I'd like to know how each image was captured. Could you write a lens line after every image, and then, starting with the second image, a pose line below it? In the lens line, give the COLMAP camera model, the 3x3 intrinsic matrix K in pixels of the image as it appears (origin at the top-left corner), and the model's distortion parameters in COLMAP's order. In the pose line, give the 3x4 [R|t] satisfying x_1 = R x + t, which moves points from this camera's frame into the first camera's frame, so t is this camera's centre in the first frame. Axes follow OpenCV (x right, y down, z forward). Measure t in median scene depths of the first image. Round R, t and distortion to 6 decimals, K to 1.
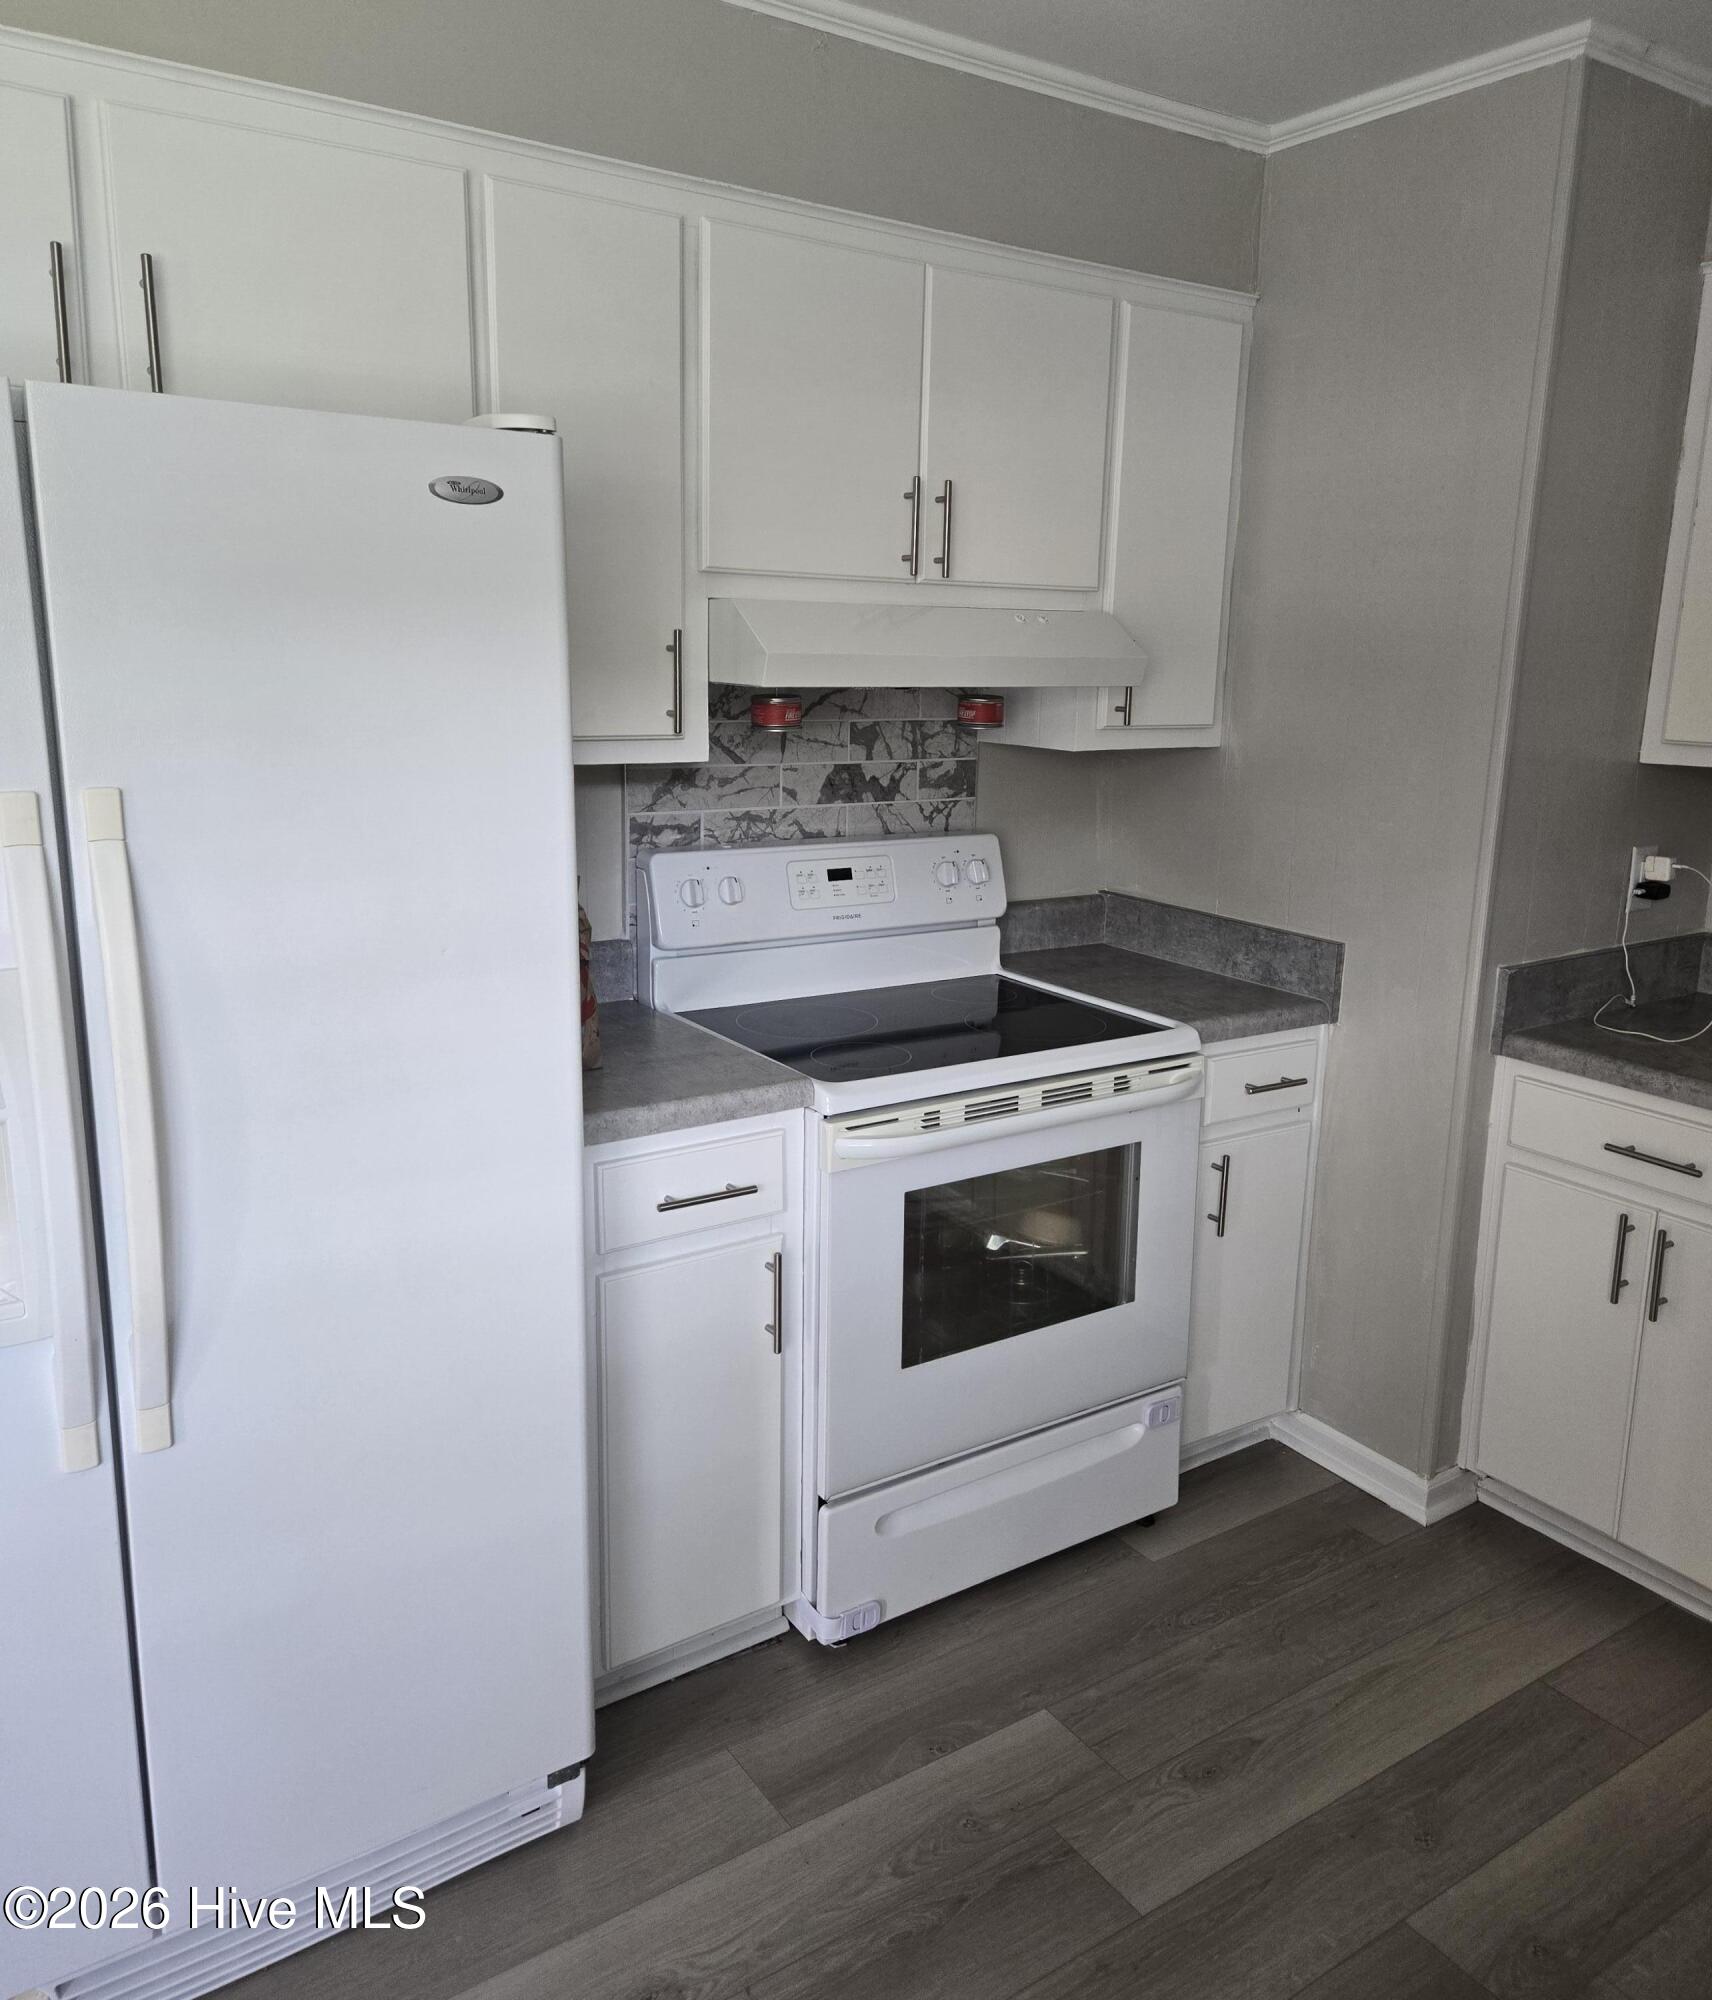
lens RADIAL K [[1534.5, 0, 838.8], [0, 1534.5, 977.0], [0, 0, 1]] dist [0.076902, -0.065240]
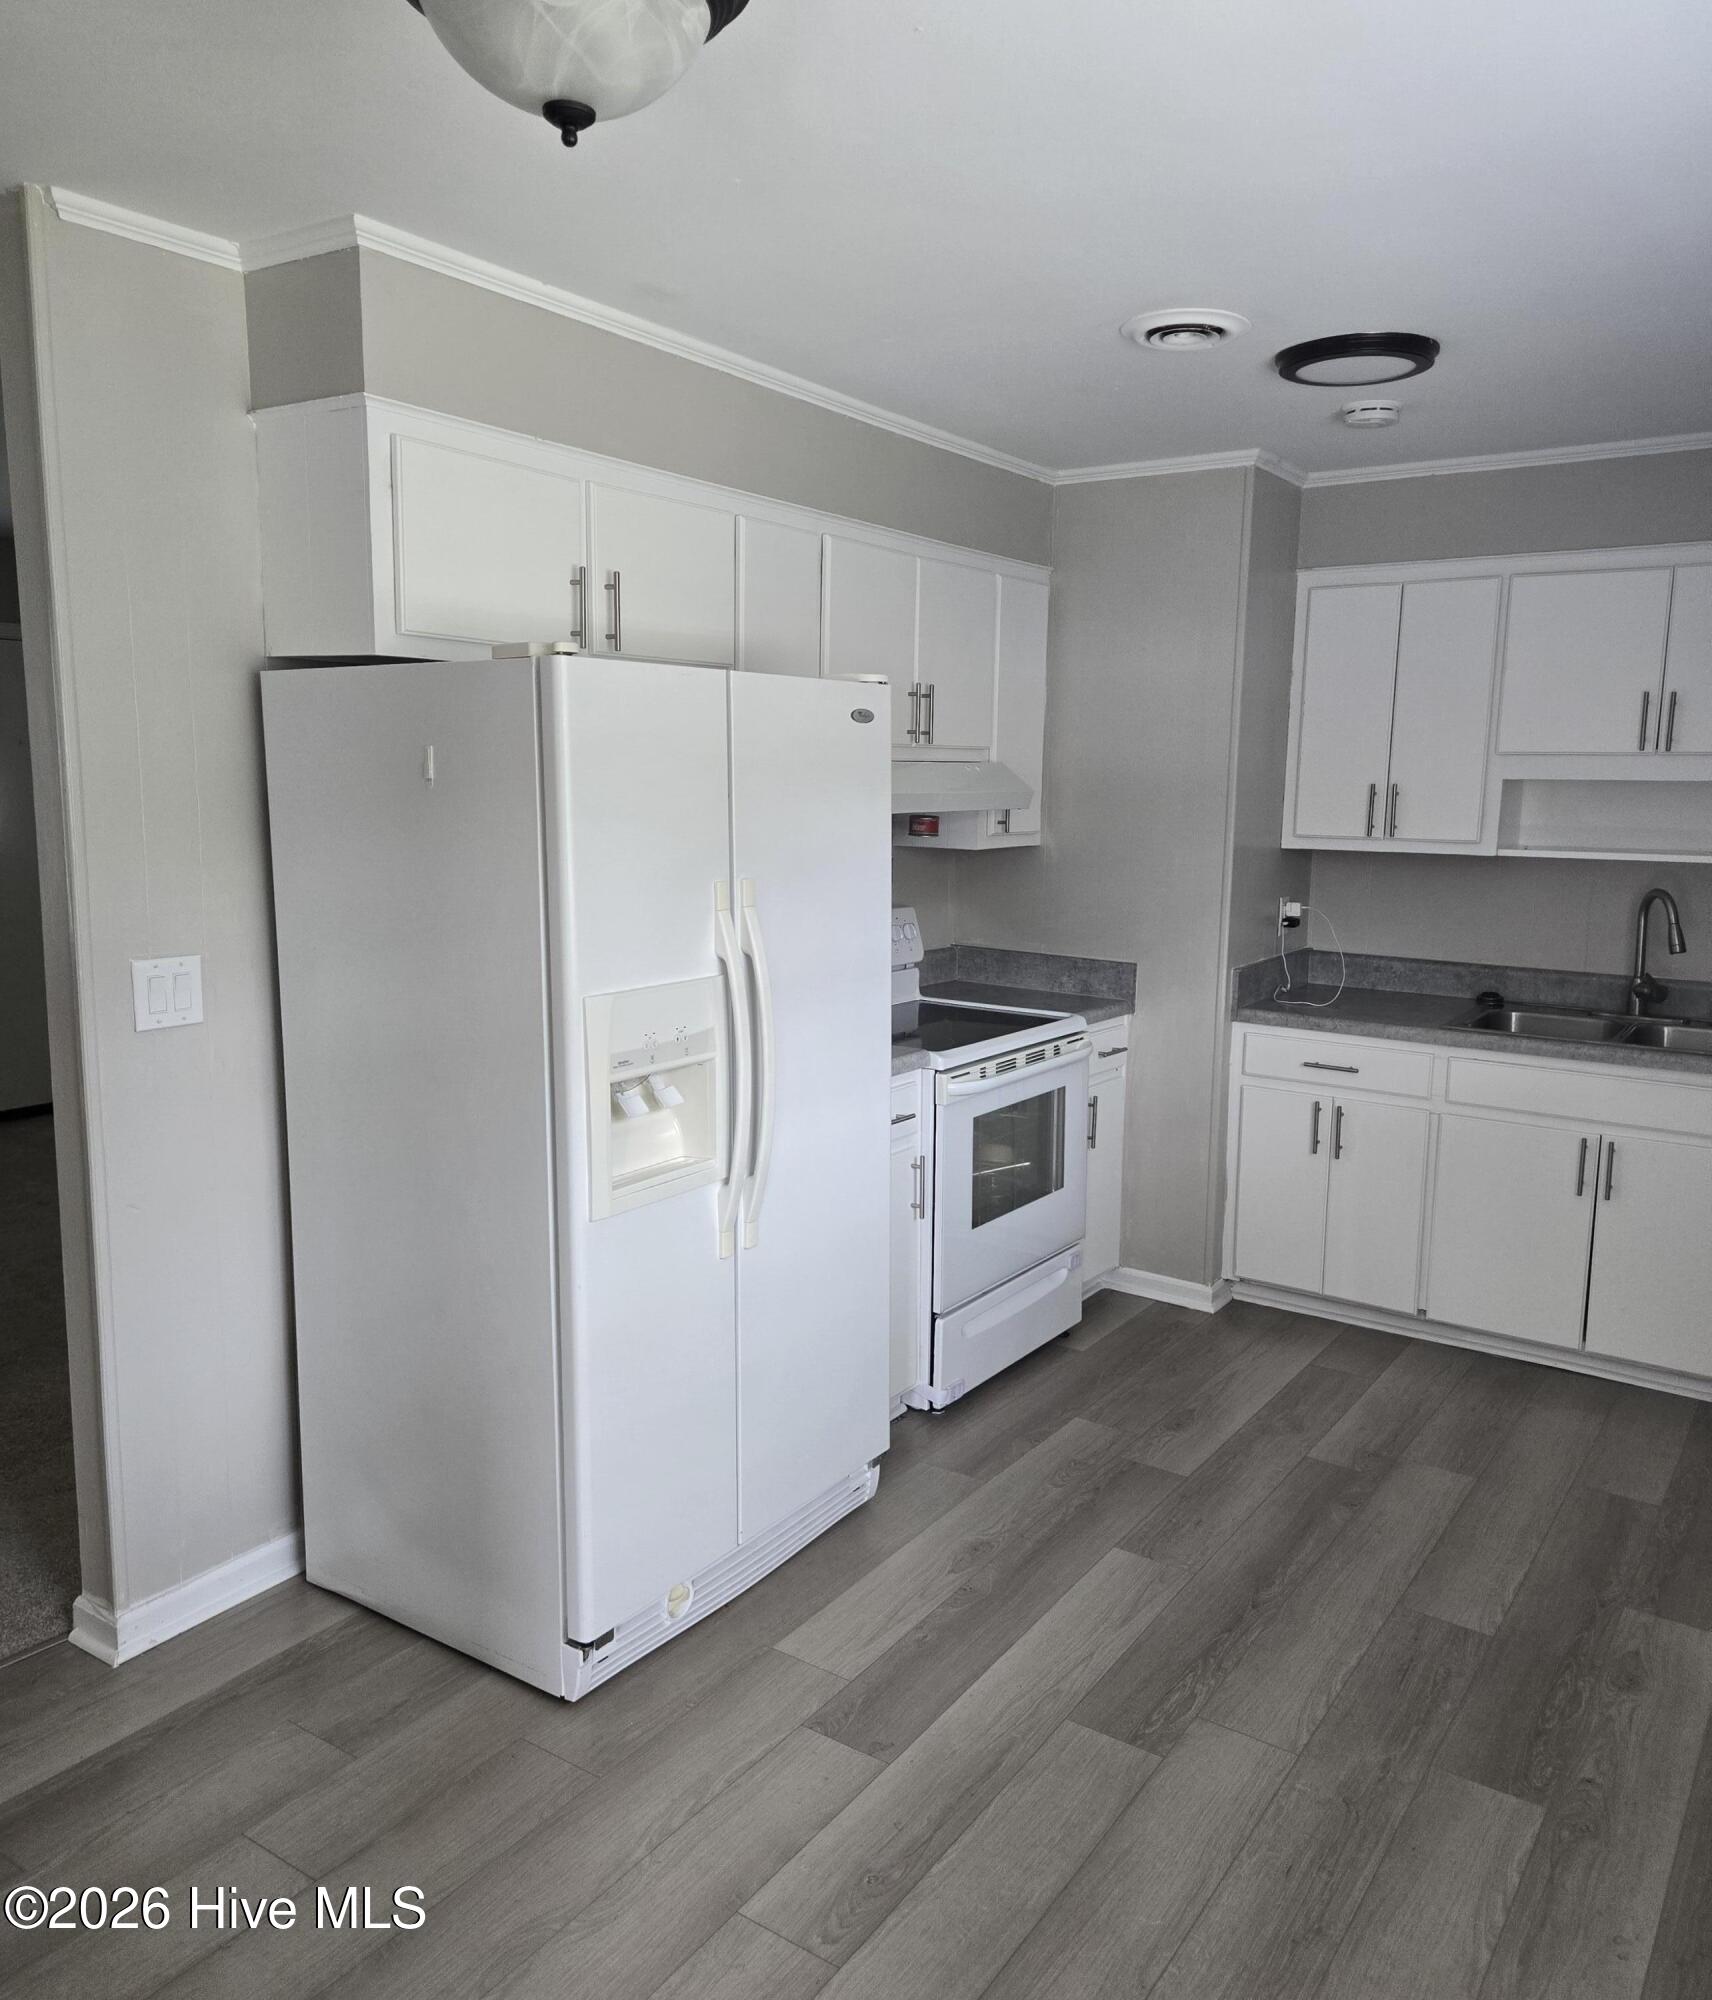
lens RADIAL K [[1534.5, 0, 857.0], [0, 1534.5, 1004.8], [0, 0, 1]] dist [0.076902, -0.065240]
pose [[0.931431, -0.063629, 0.358312, -0.564898], [0.082155, 0.995944, -0.036702, 0.060717], [-0.354523, 0.063622, 0.932880, -0.426355]]
